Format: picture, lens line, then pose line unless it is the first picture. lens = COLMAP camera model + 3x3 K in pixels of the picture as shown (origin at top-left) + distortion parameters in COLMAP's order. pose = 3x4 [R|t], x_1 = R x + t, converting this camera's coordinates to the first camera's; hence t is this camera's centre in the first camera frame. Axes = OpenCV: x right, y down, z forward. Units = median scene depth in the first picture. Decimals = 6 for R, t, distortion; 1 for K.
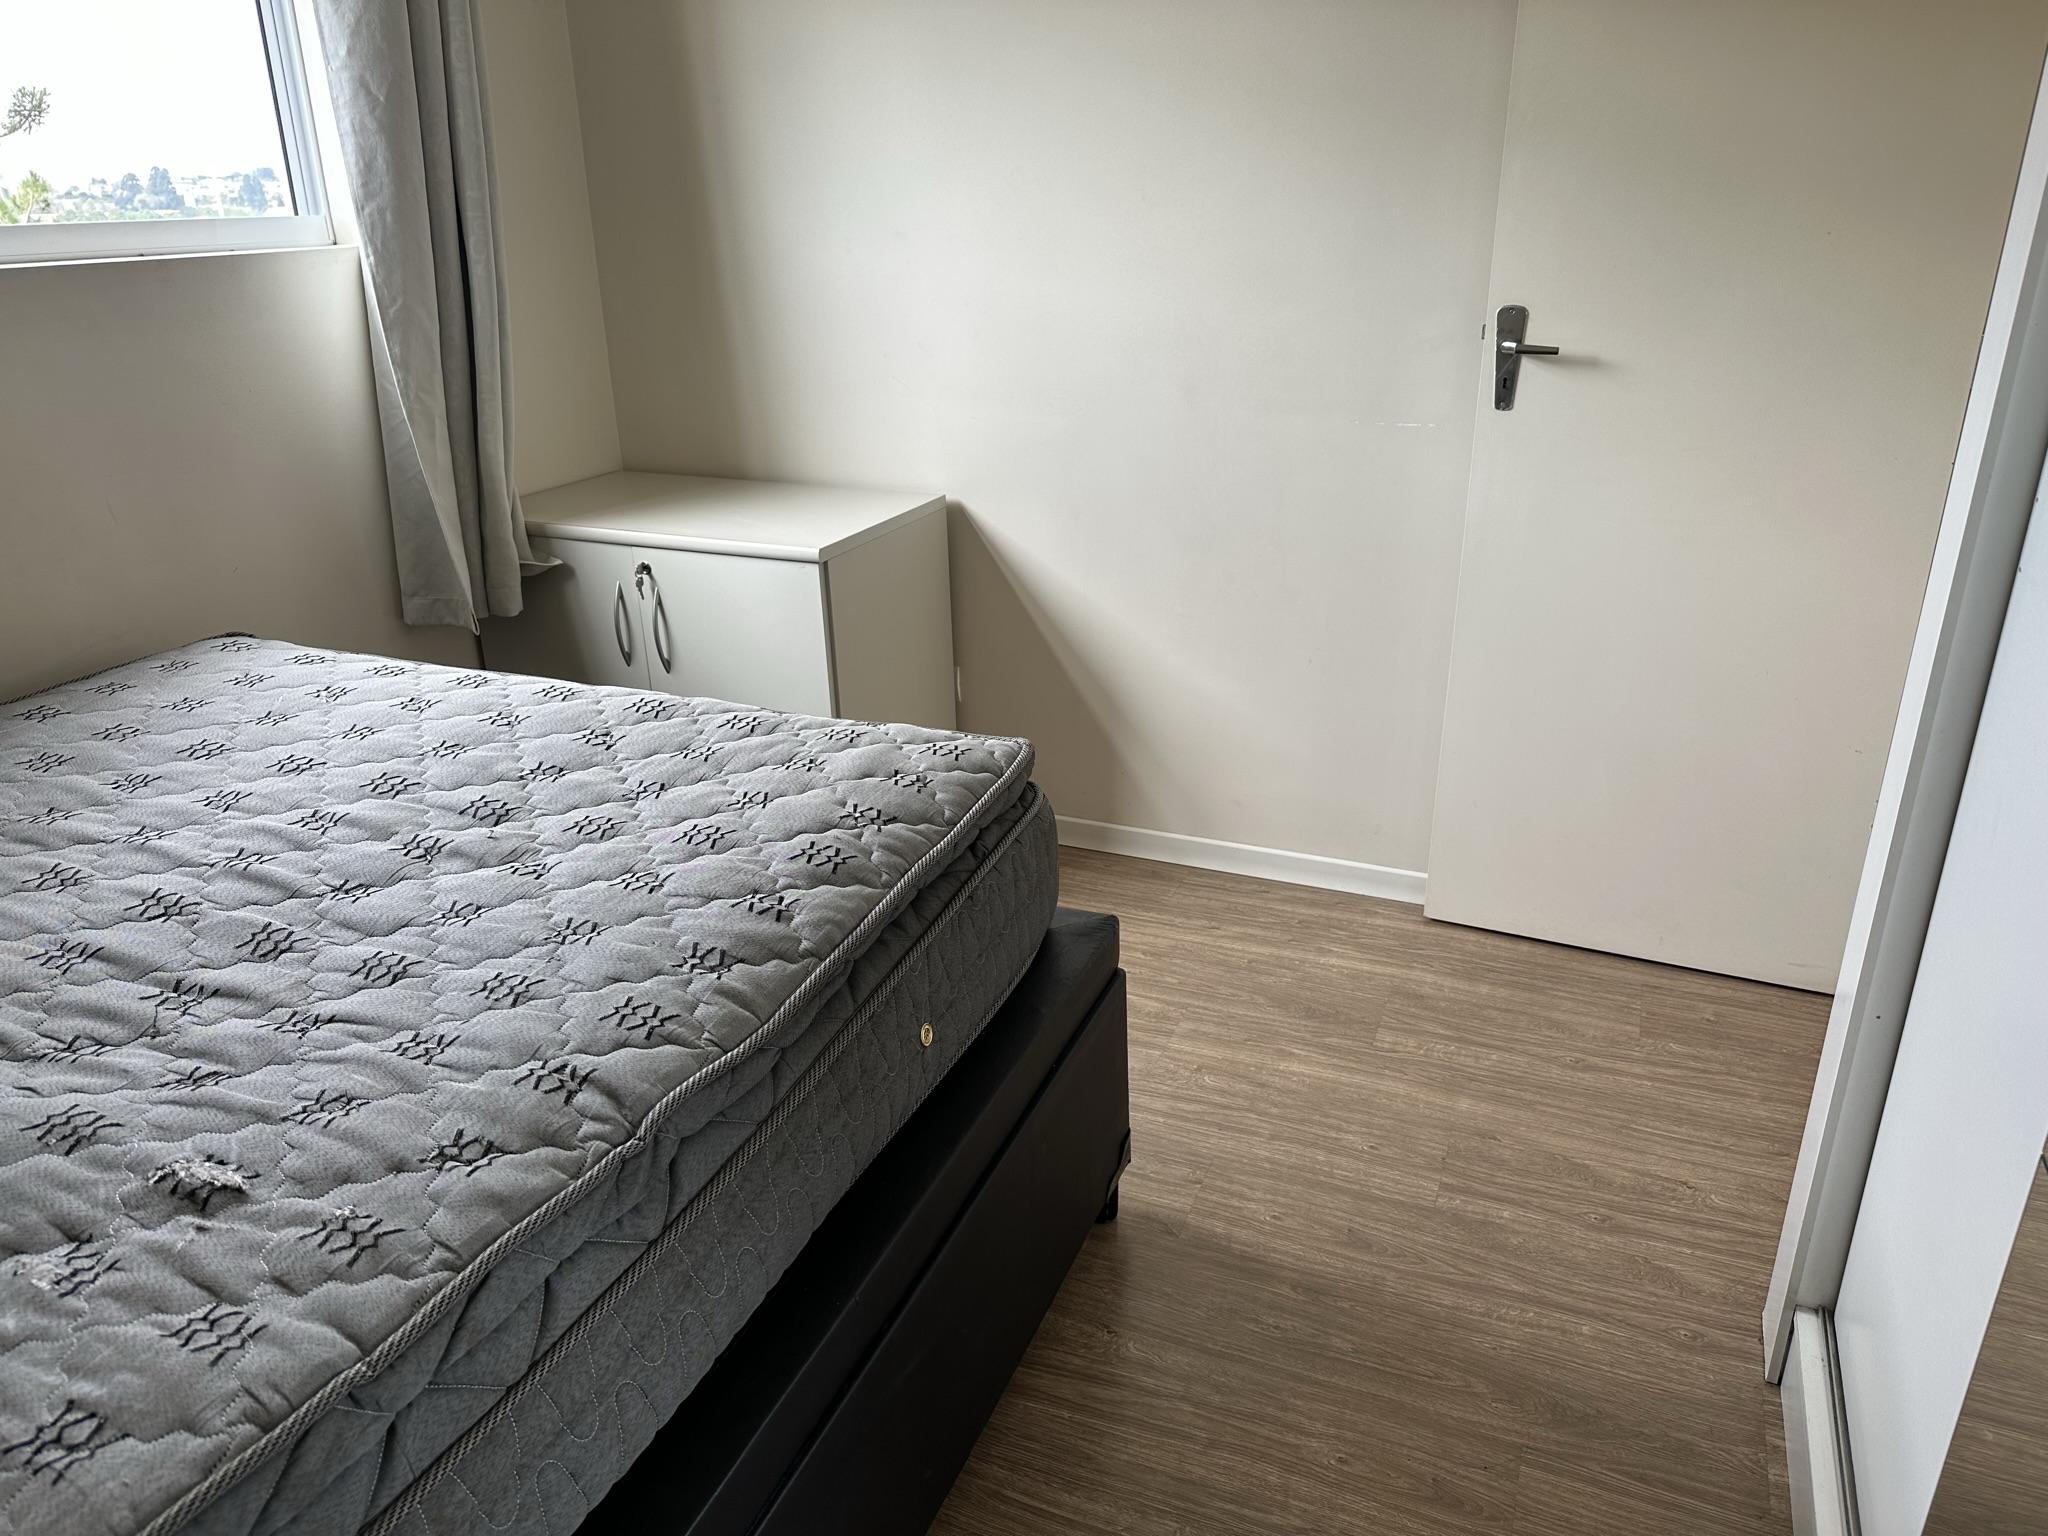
lens RADIAL K [[1464.1, 0, 1019.6], [0, 1464.1, 766.1], [0, 0, 1]] dist [0.036547, -0.050055]
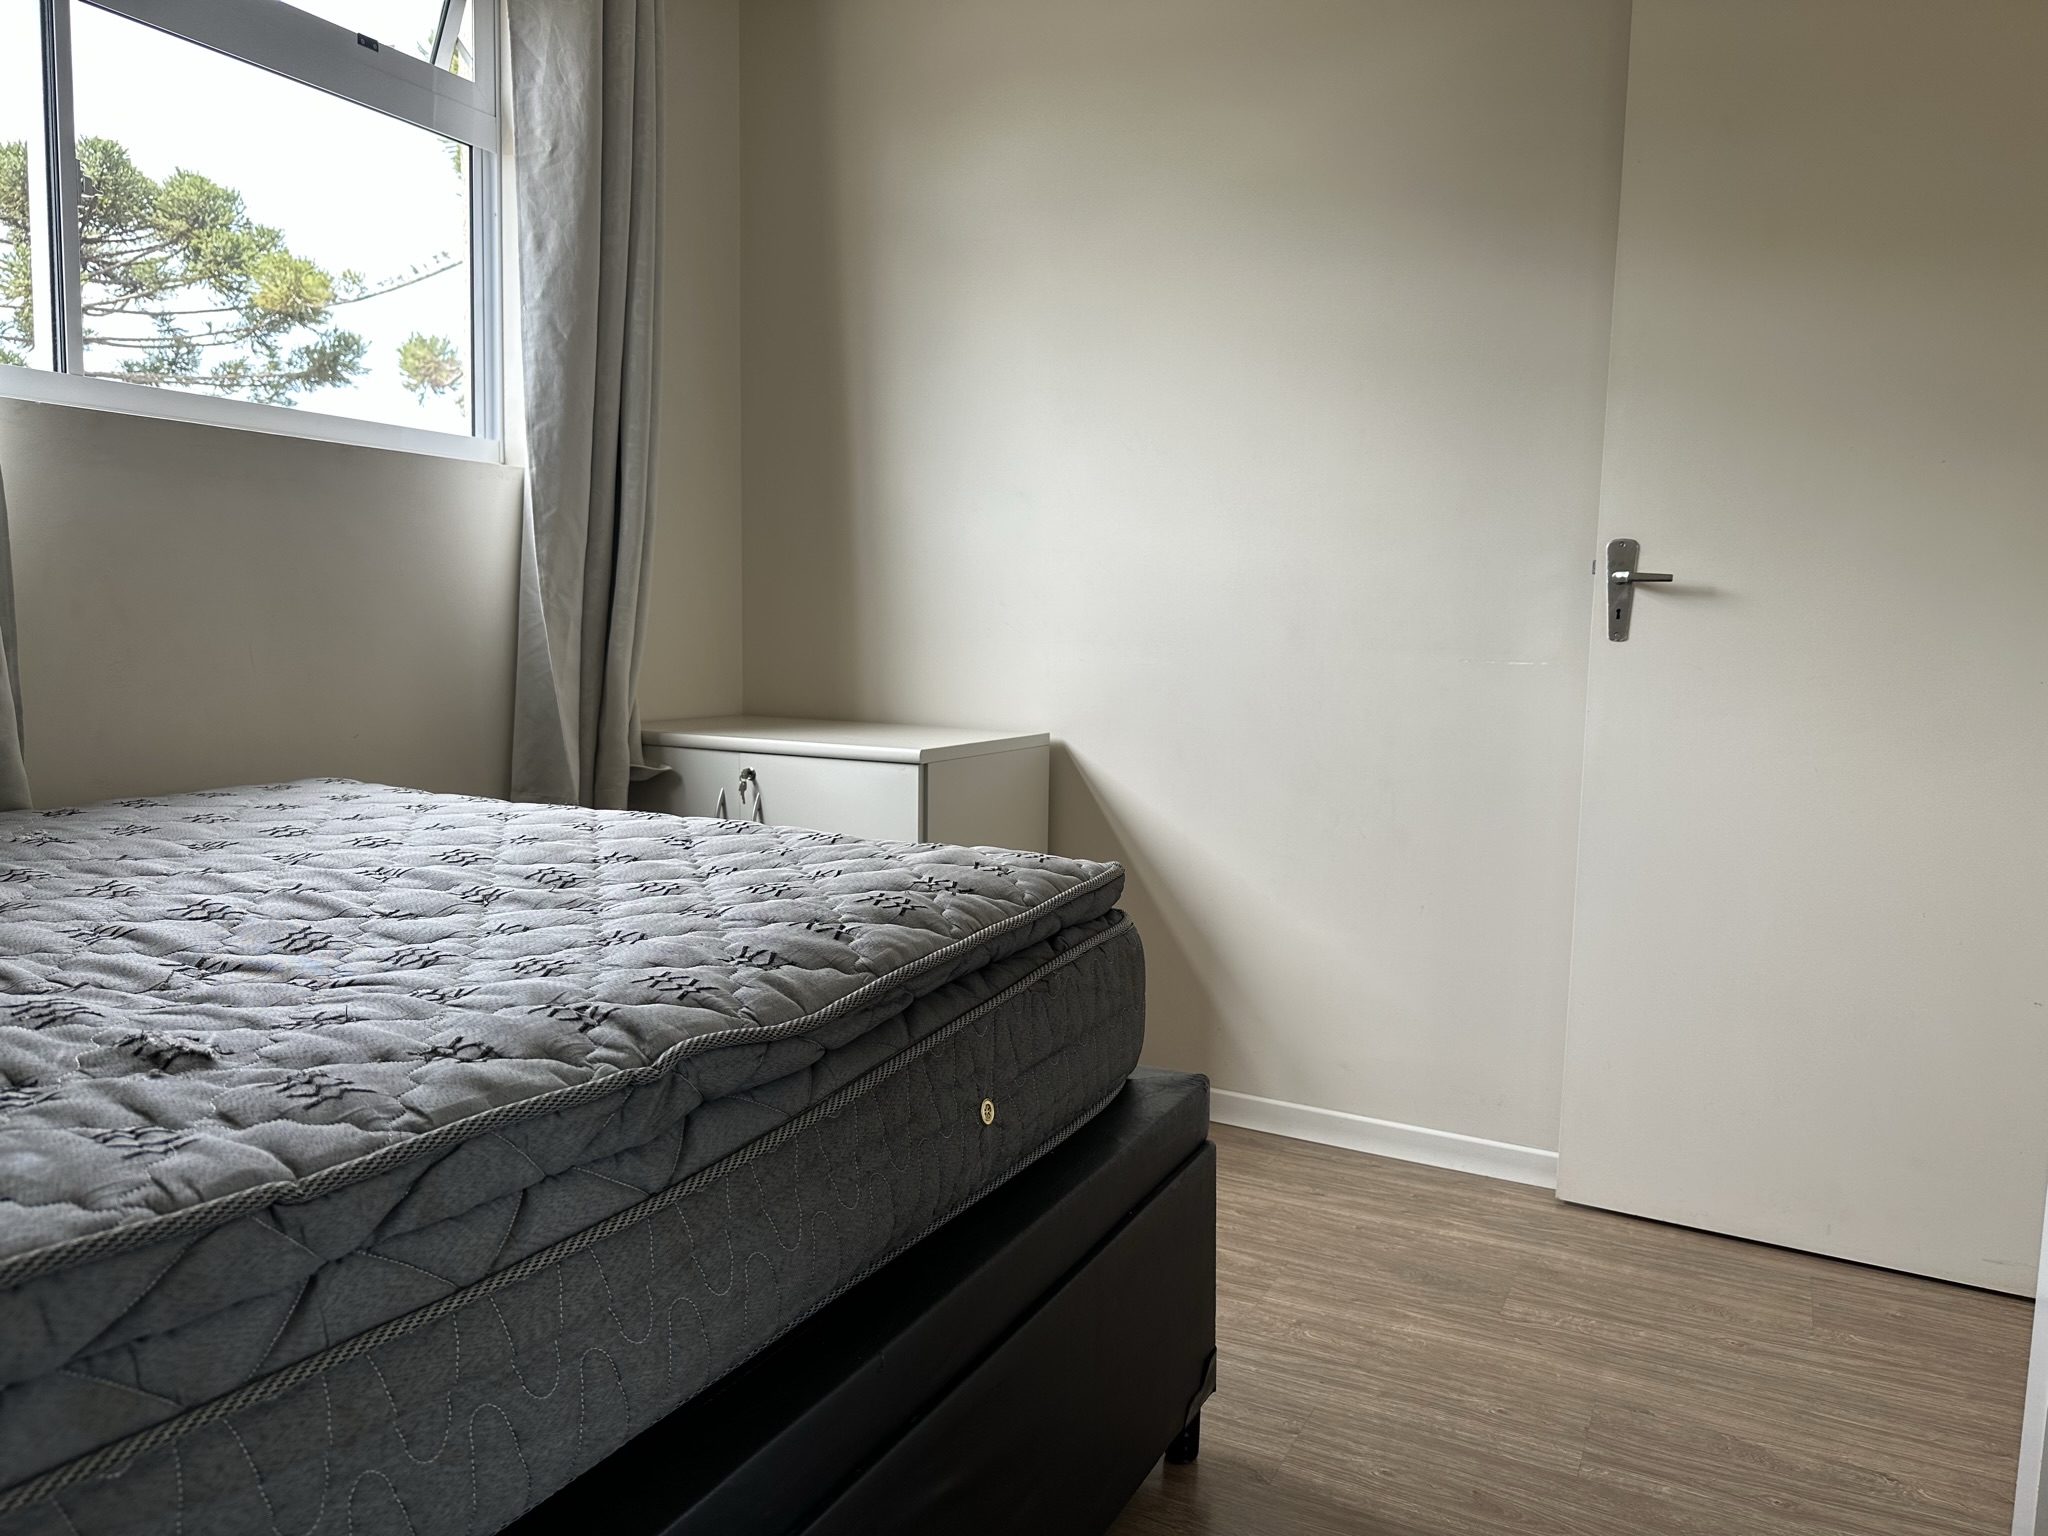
lens RADIAL K [[1462.6, 0, 1024.0], [0, 1462.6, 768.0], [0, 0, 1]] dist [0.047211, -0.056656]
pose [[0.995931, 0.046256, -0.077337, 0.013463], [-0.065946, 0.958988, -0.275668, 0.167692], [0.061414, 0.279646, 0.958137, 0.060515]]
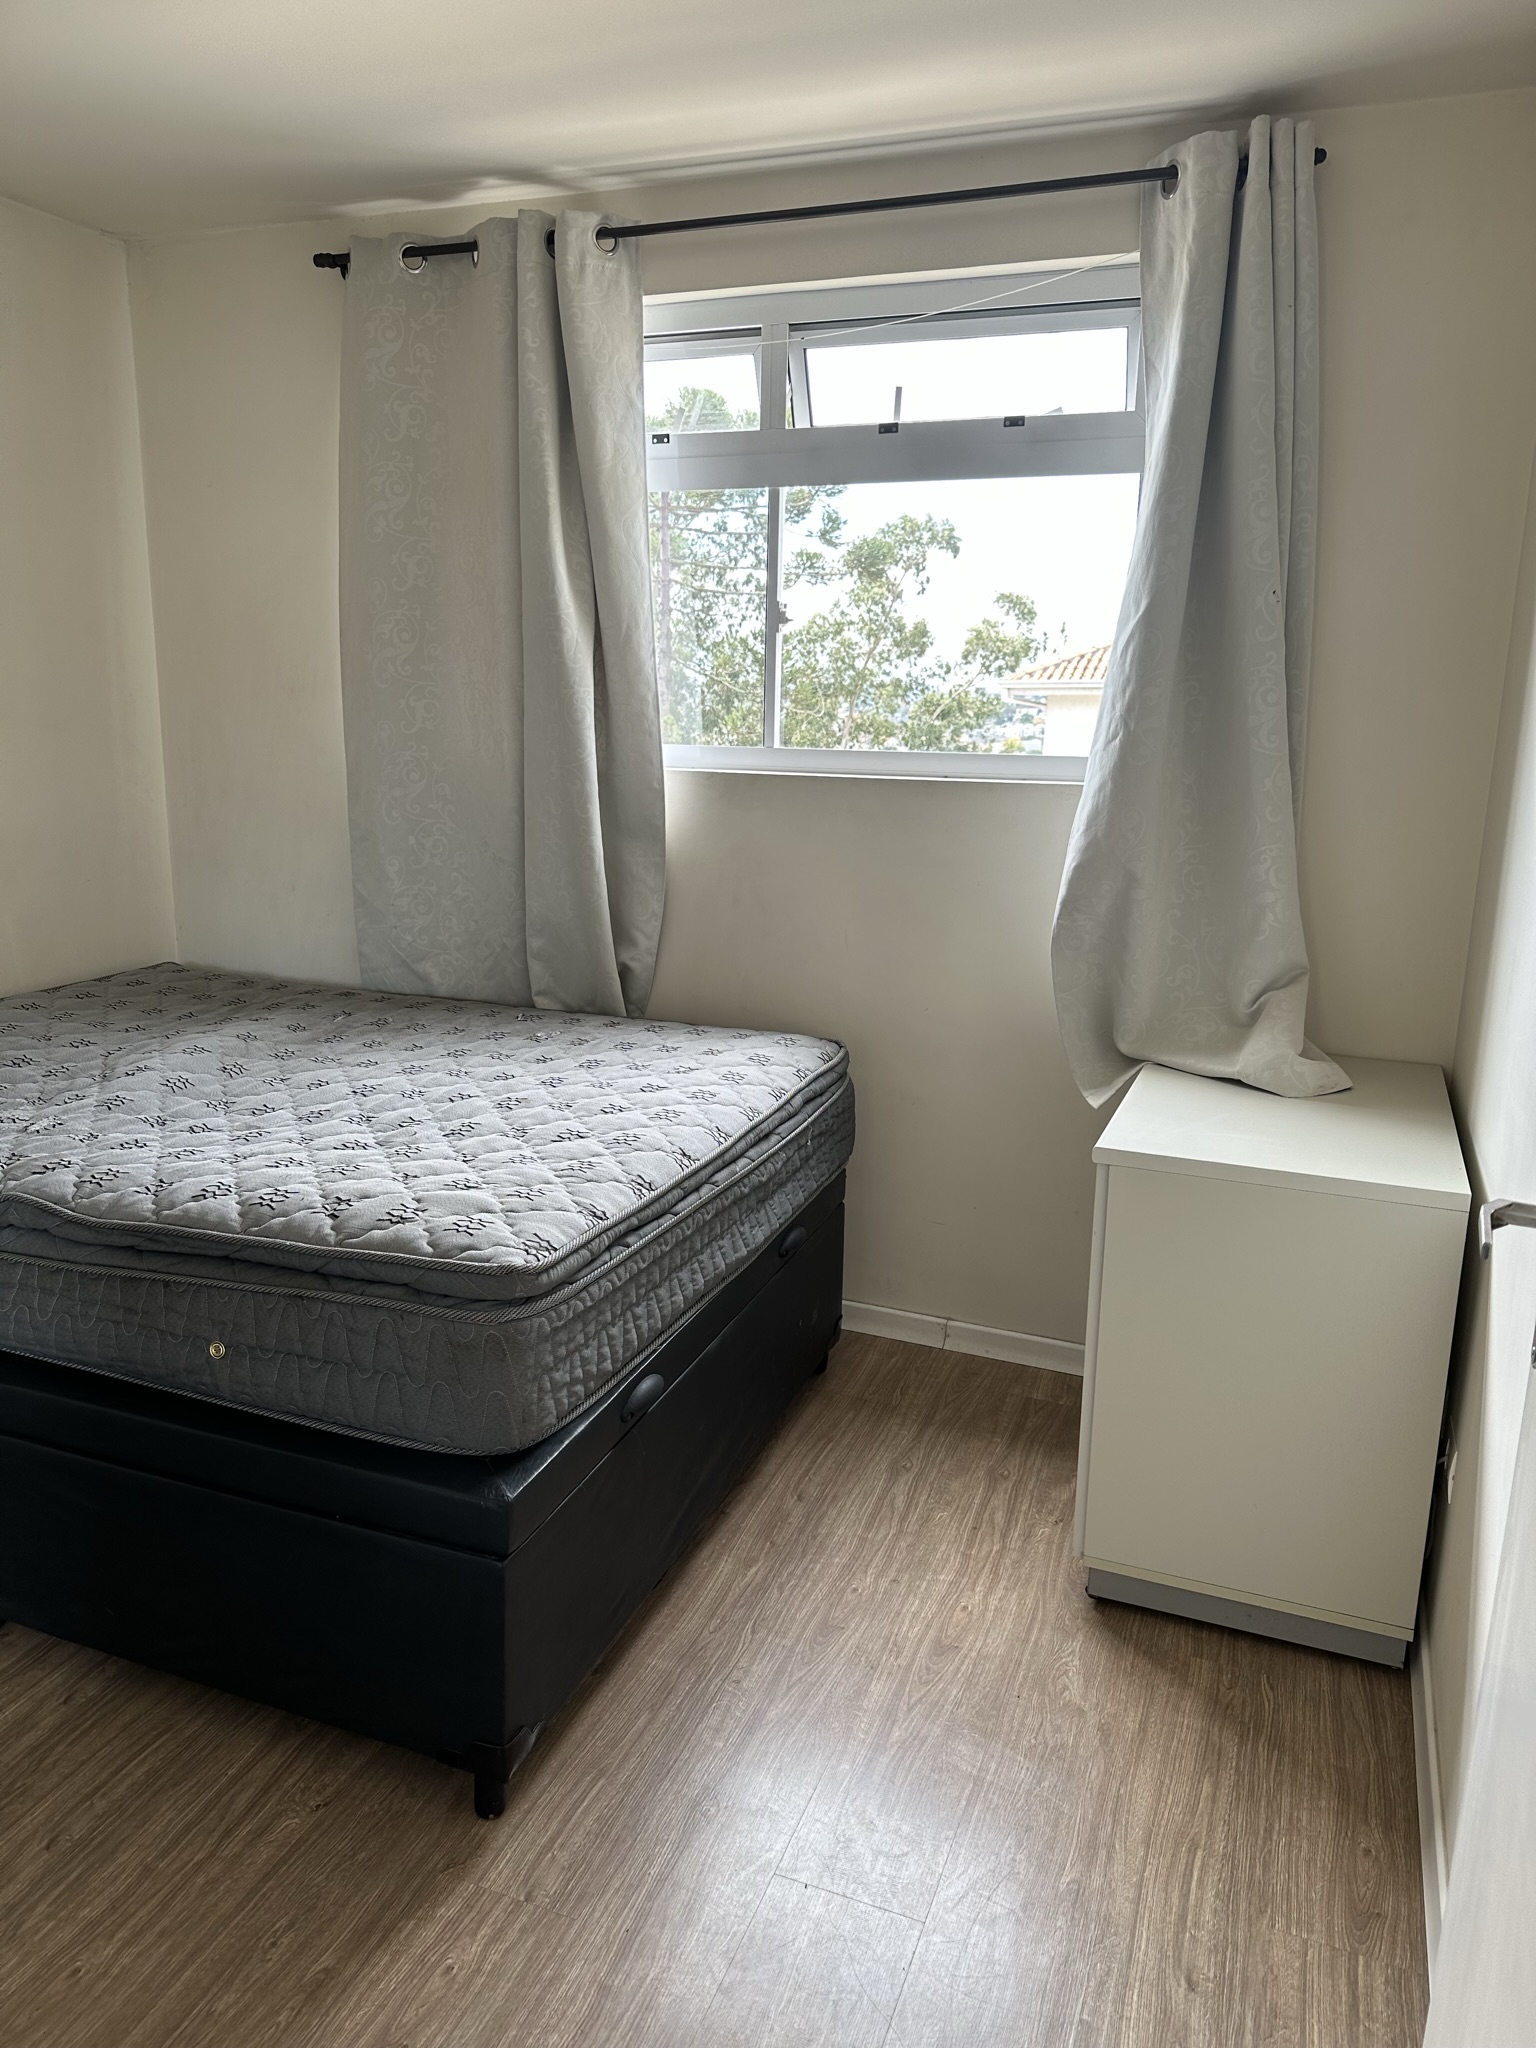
lens RADIAL K [[1449.4, 0, 760.1], [0, 1449.4, 1017.9], [0, 0, 1]] dist [0.133270, -0.214593]
pose [[0.005187, 0.226113, -0.974087, 0.838143], [-0.389070, 0.897803, 0.206333, -0.394054], [0.921193, 0.377918, 0.092631, 0.888923]]
